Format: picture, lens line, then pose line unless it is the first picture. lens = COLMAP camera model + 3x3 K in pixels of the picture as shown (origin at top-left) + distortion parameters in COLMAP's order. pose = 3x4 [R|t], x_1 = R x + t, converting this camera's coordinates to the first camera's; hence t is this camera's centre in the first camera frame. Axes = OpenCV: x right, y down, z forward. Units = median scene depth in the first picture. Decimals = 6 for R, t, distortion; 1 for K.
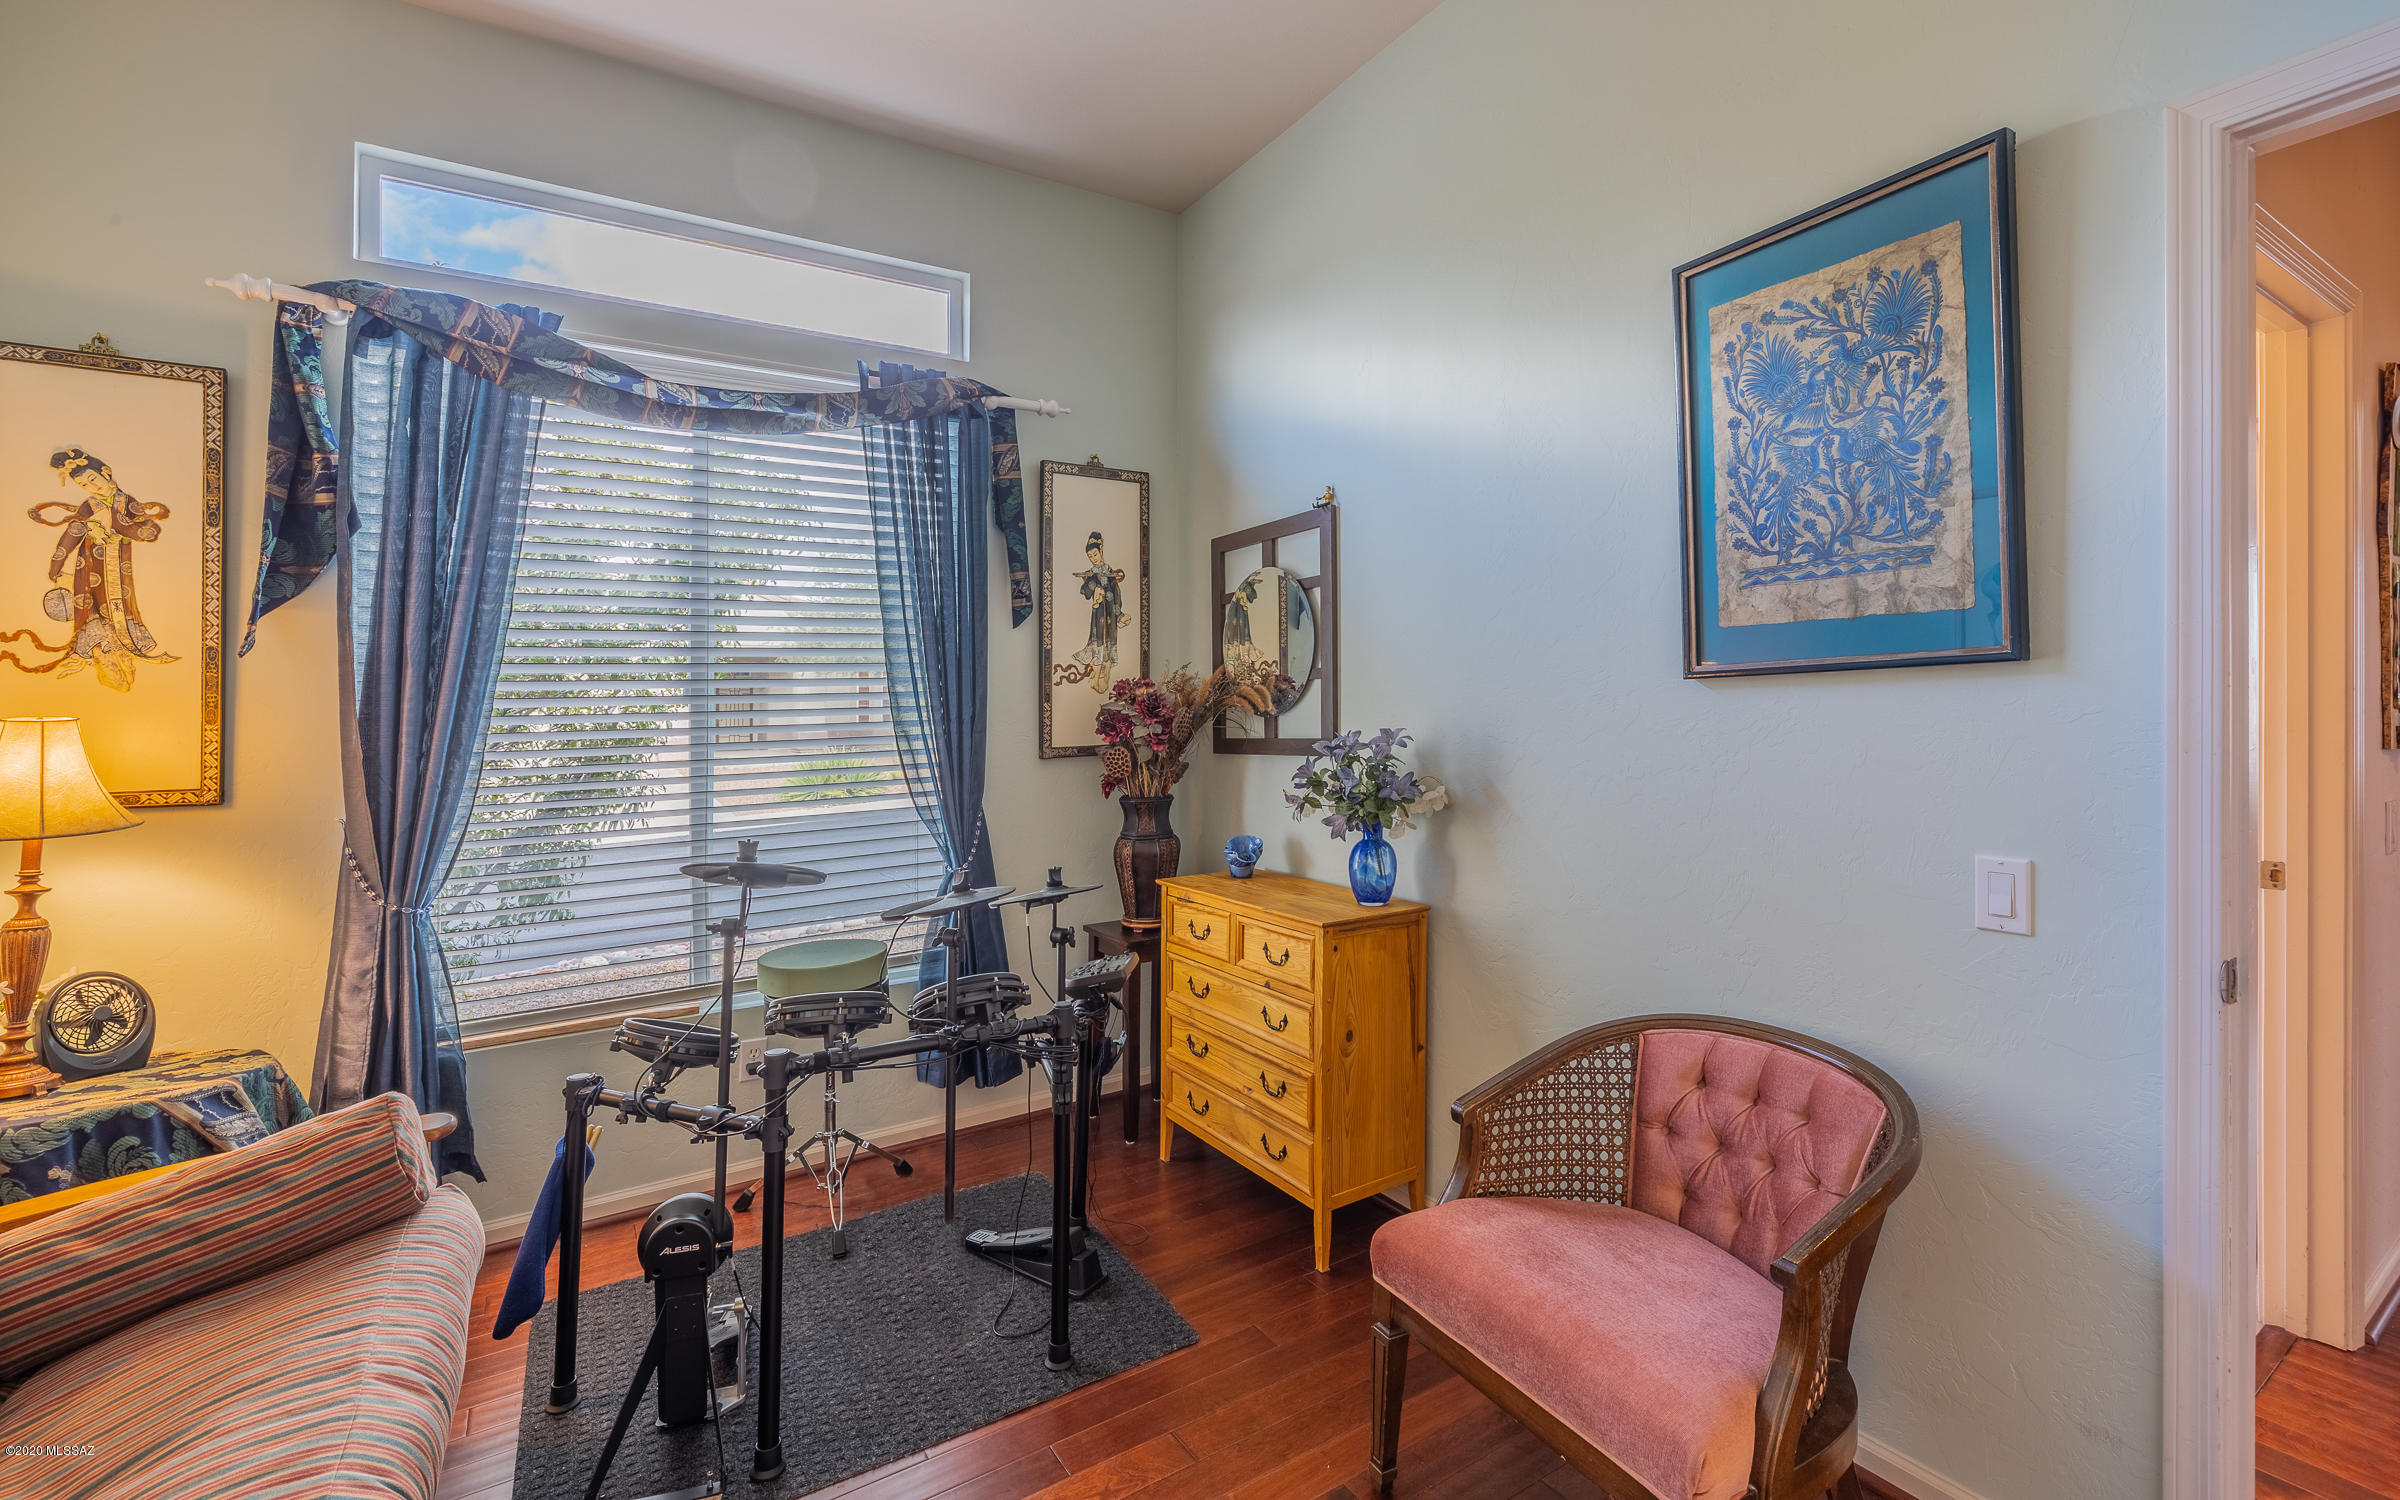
lens RADIAL K [[1019.1, 0, 1199.3], [0, 1019.1, 740.2], [0, 0, 1]] dist [-0.000840, -0.000761]
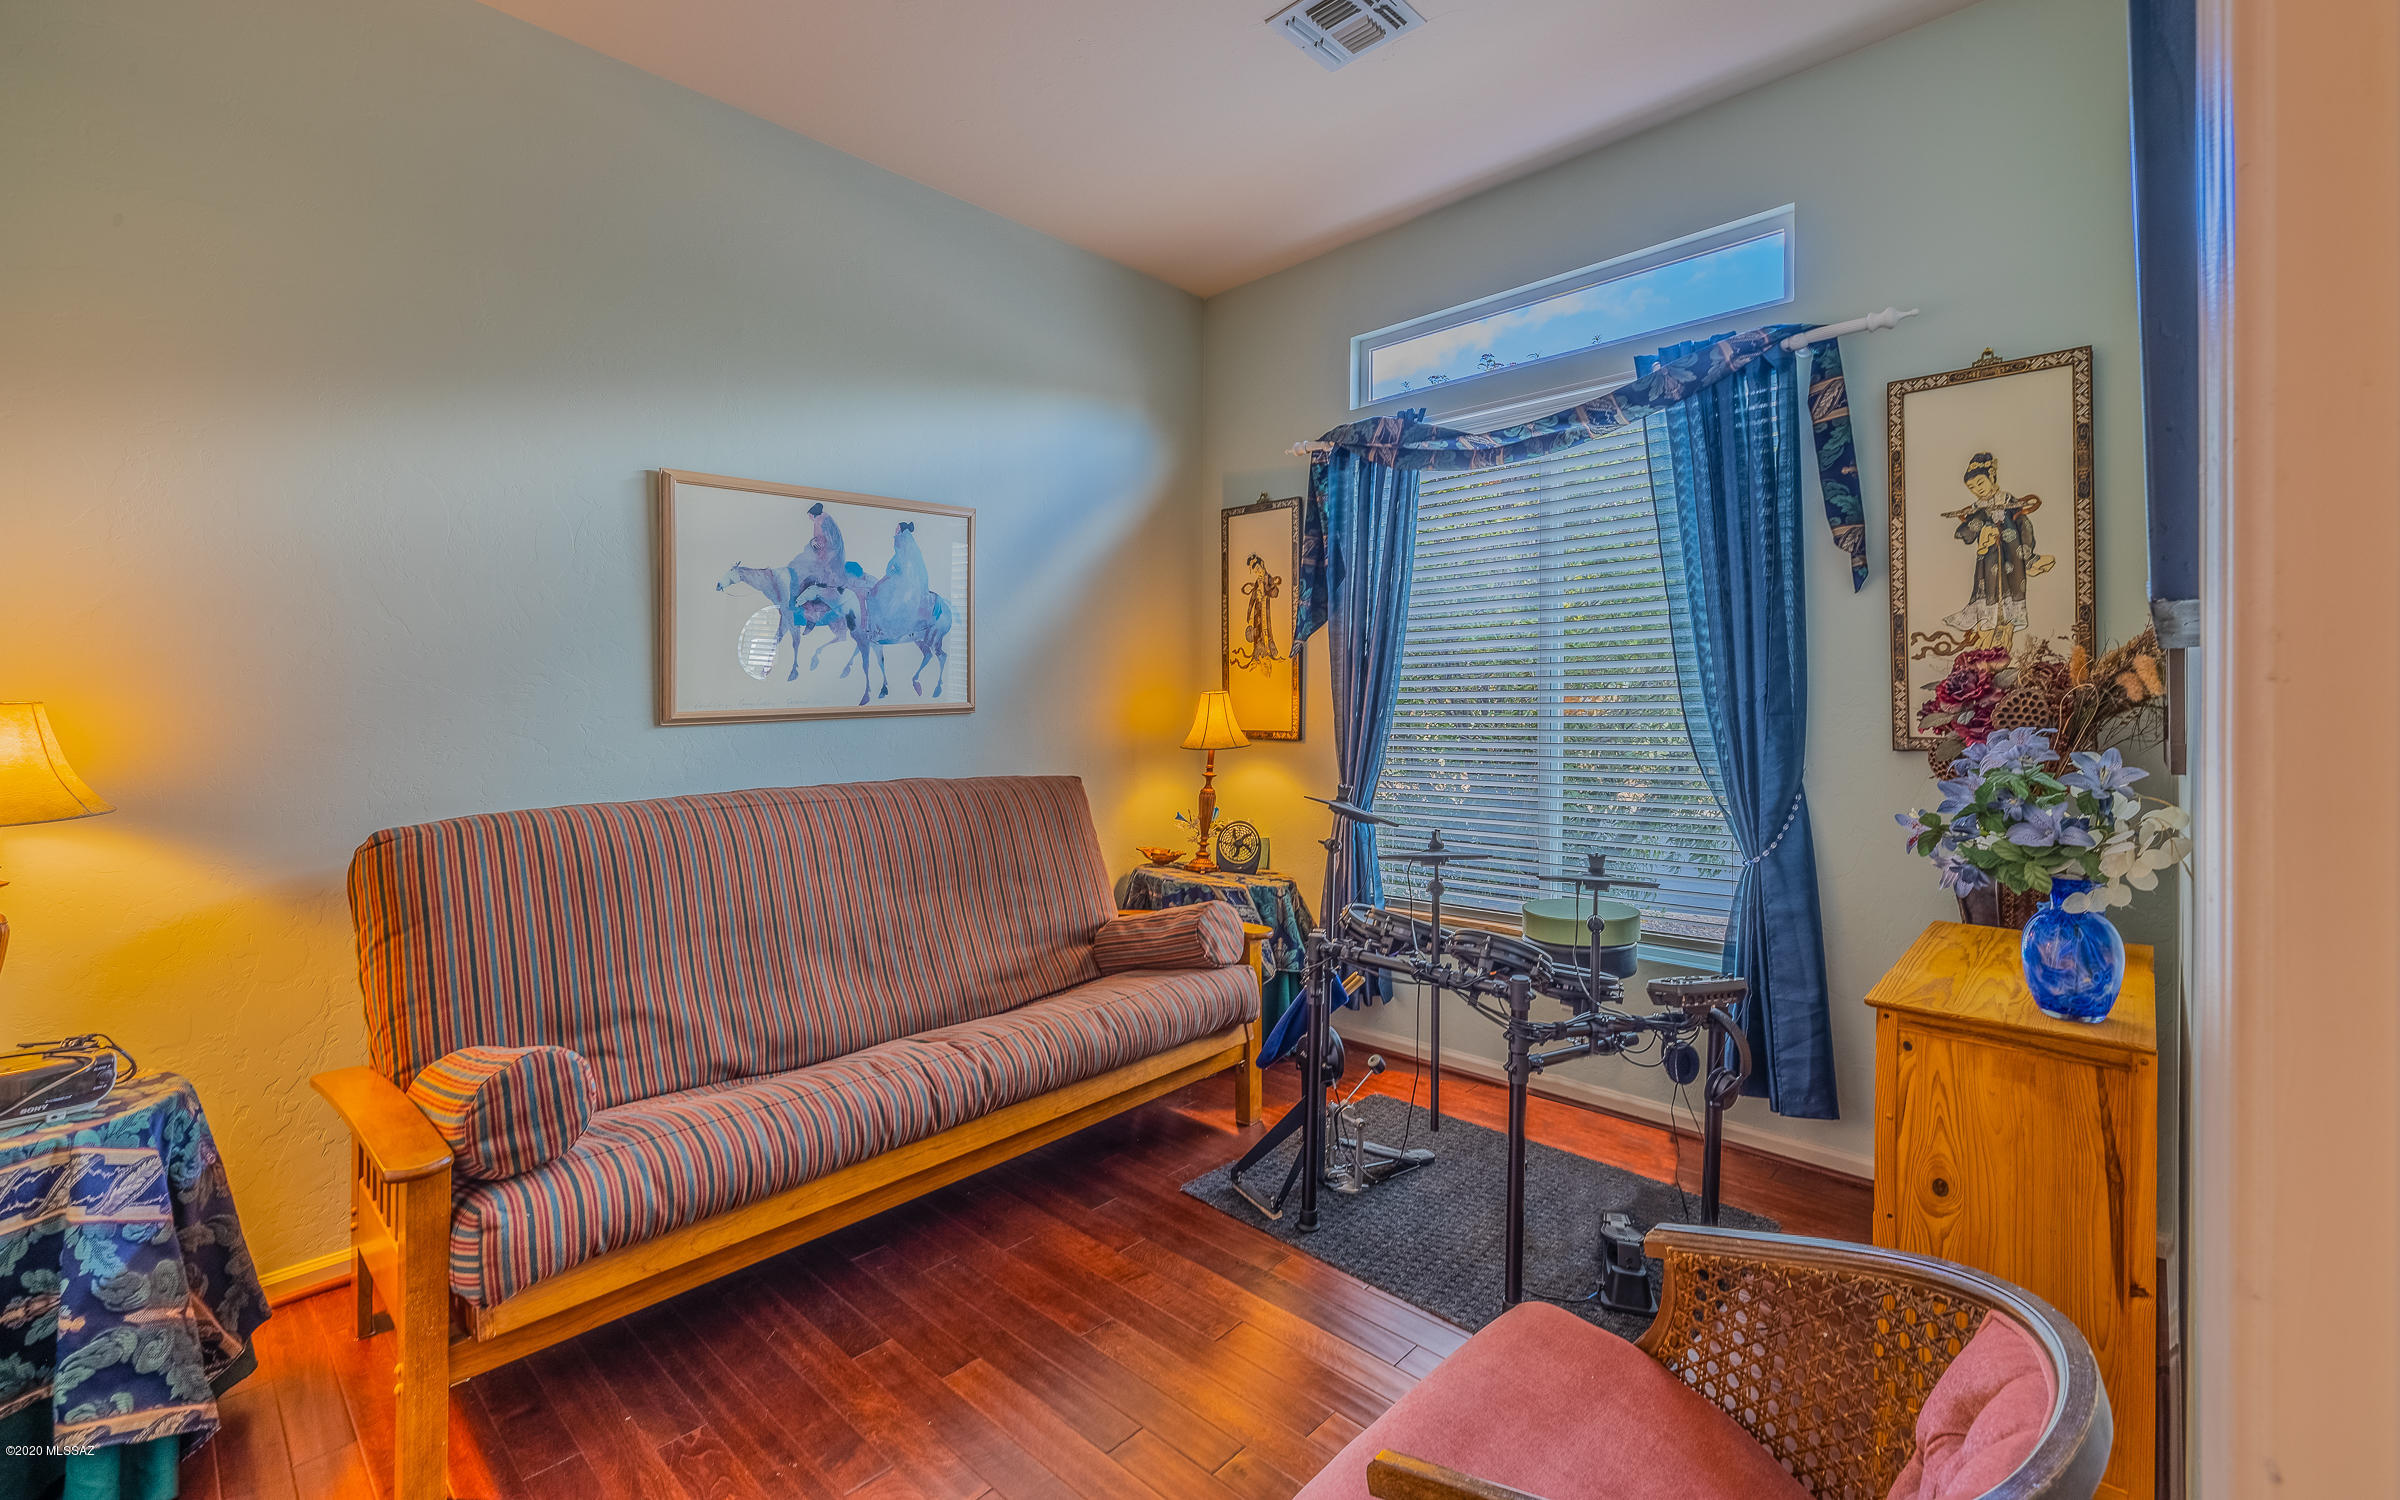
lens RADIAL K [[1014.4, 0, 1197.0], [0, 1014.4, 701.6], [0, 0, 1]] dist [-0.000397, 0.000307]
pose [[0.247227, 0.019654, -0.968758, 0.569441], [-0.026214, 0.999564, 0.013589, -0.019720], [0.968603, 0.022036, 0.247634, 0.308531]]
